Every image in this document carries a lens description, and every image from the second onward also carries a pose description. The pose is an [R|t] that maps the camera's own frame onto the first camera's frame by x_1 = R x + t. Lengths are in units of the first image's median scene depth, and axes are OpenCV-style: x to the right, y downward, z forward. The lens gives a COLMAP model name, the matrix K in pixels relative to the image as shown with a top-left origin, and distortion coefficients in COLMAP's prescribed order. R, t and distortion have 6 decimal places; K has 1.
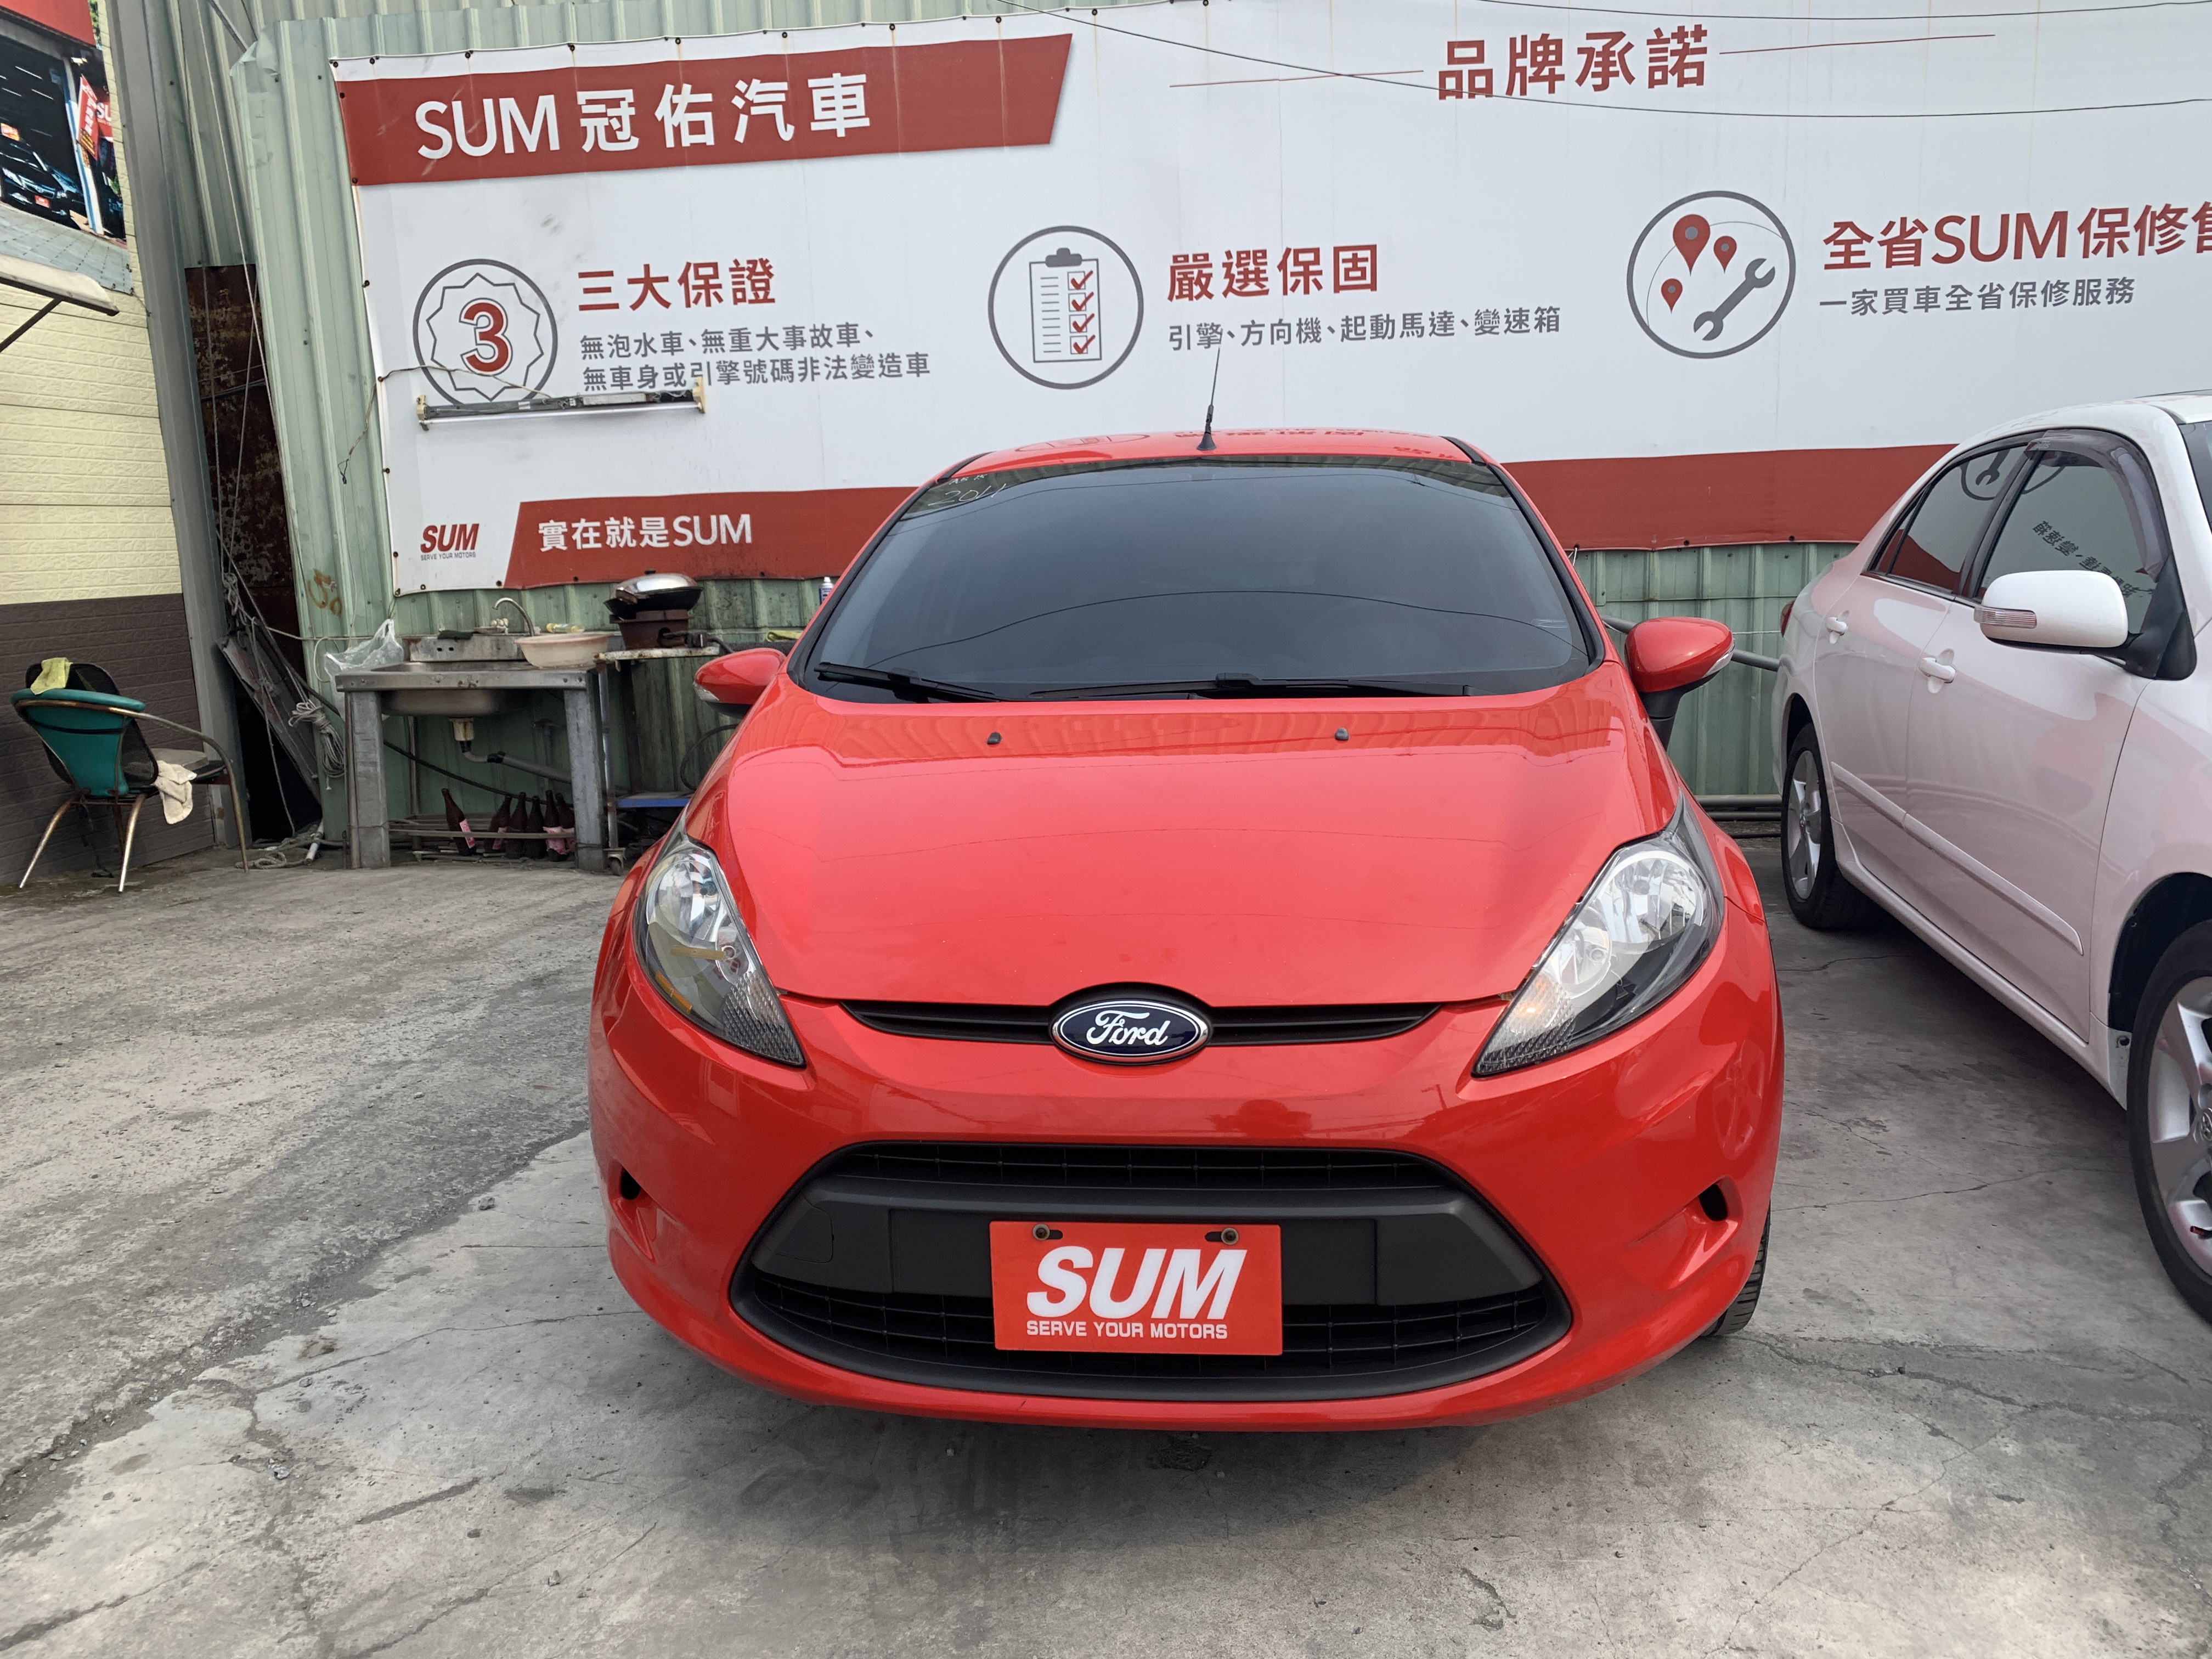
lens RADIAL K [[1733.7, 0, 1140.5], [0, 1733.7, 820.4], [0, 0, 1]] dist [0.005495, 0.012121]
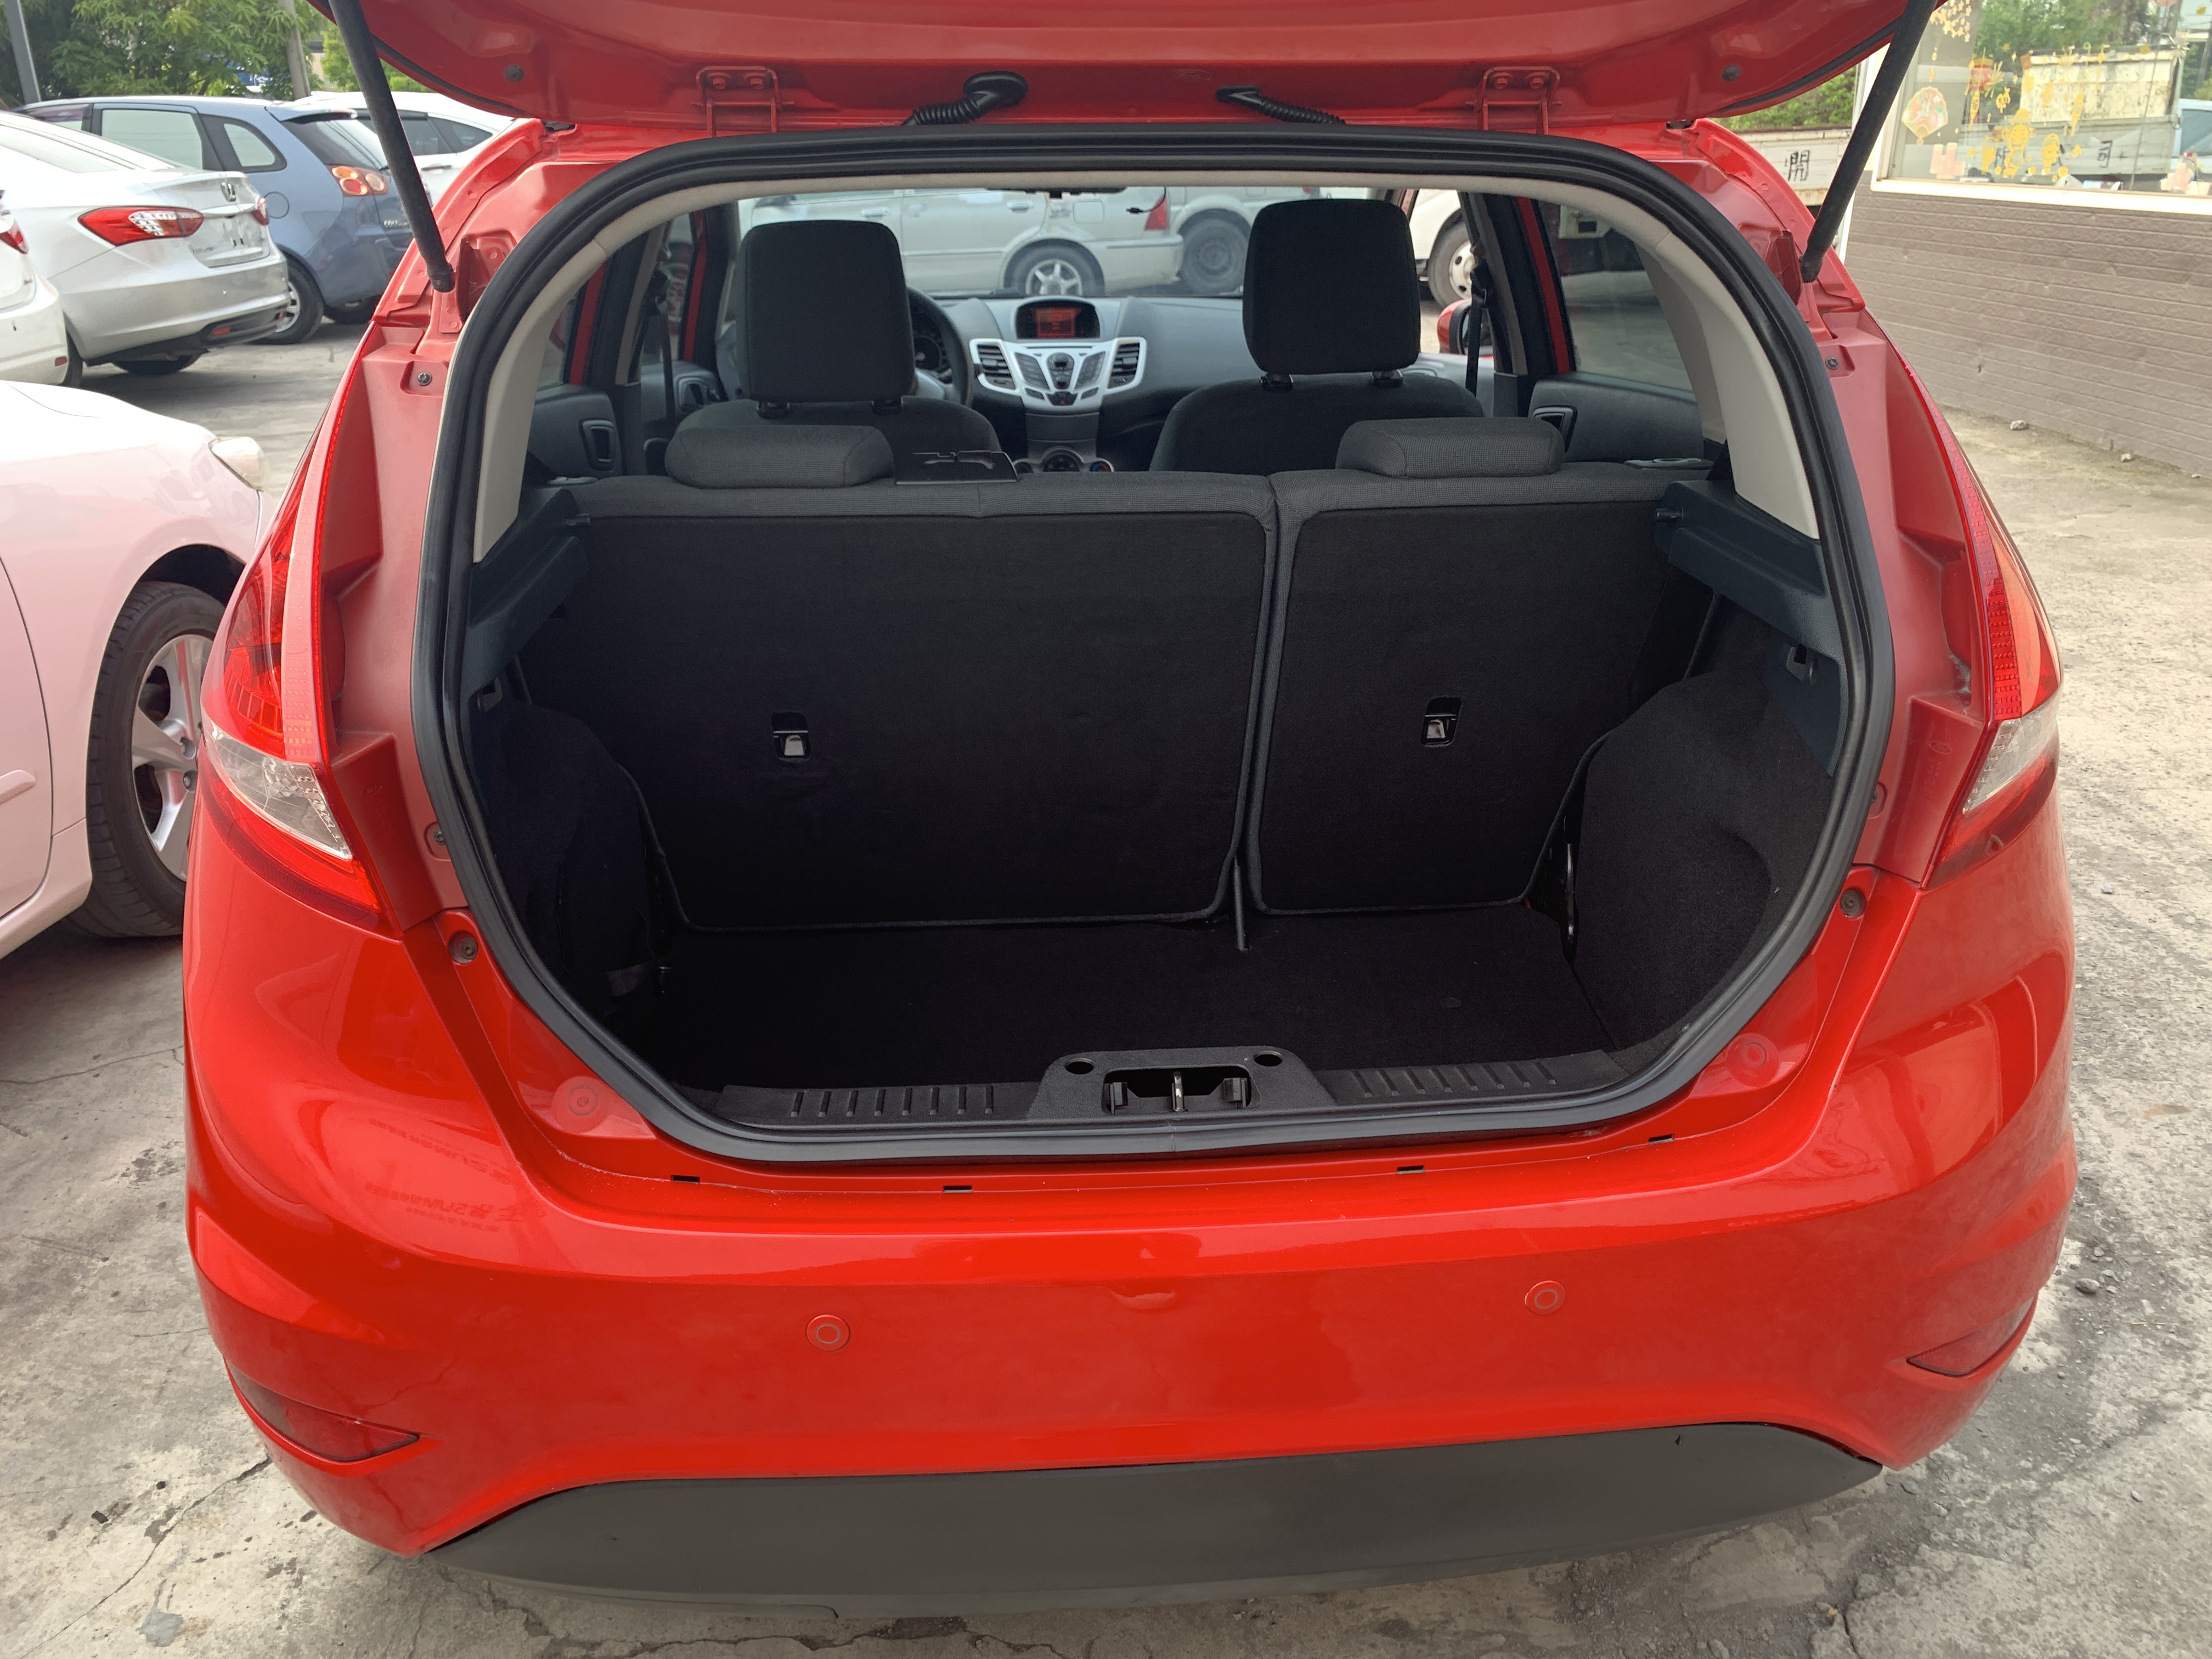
lens RADIAL K [[1660.3, 0, 1114.9], [0, 1660.3, 867.8], [0, 0, 1]] dist [0.019592, -0.012994]
pose [[-0.985887, 0.100814, -0.133654, 0.065421], [0.009450, 0.830591, 0.556802, -0.161010], [0.167145, 0.547681, -0.819822, 0.857022]]
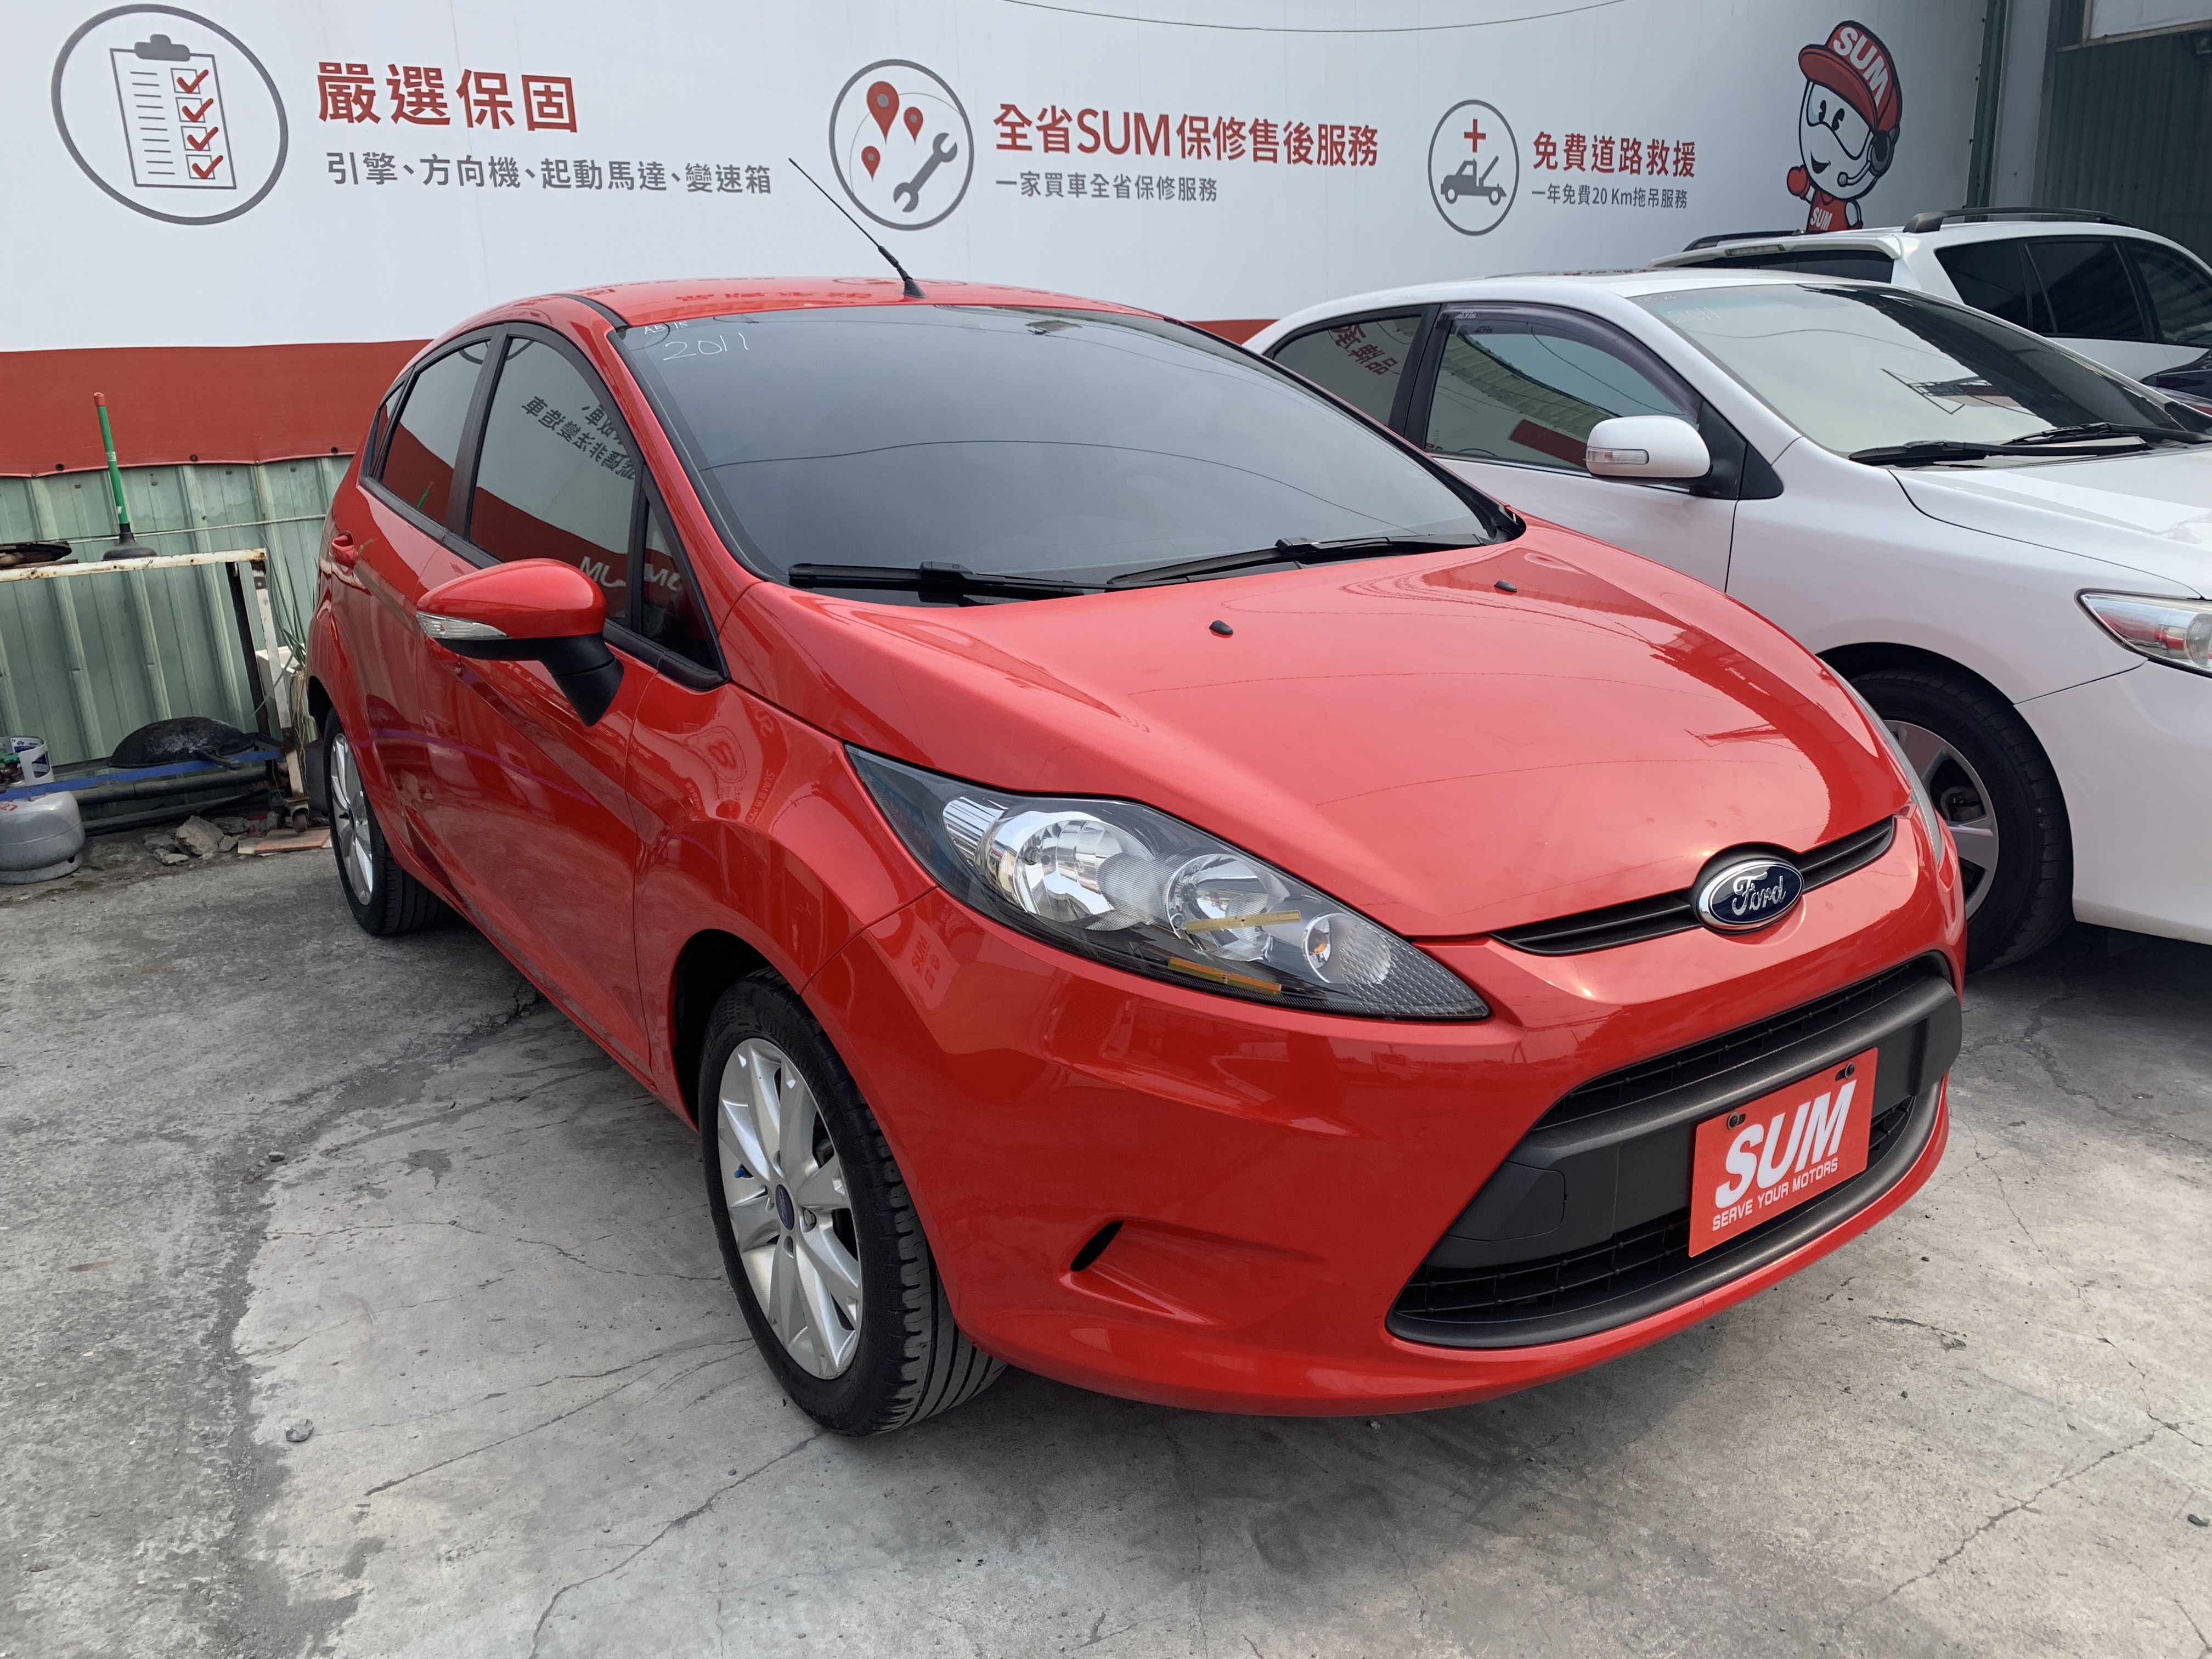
lens RADIAL K [[1708.3, 0, 1144.3], [0, 1708.3, 818.6], [0, 0, 1]] dist [0.008712, 0.015346]
pose [[0.753287, -0.168769, 0.635669, -0.264880], [0.127704, 0.985654, 0.110356, -0.021161], [-0.645174, -0.001953, 0.764033, 0.151242]]
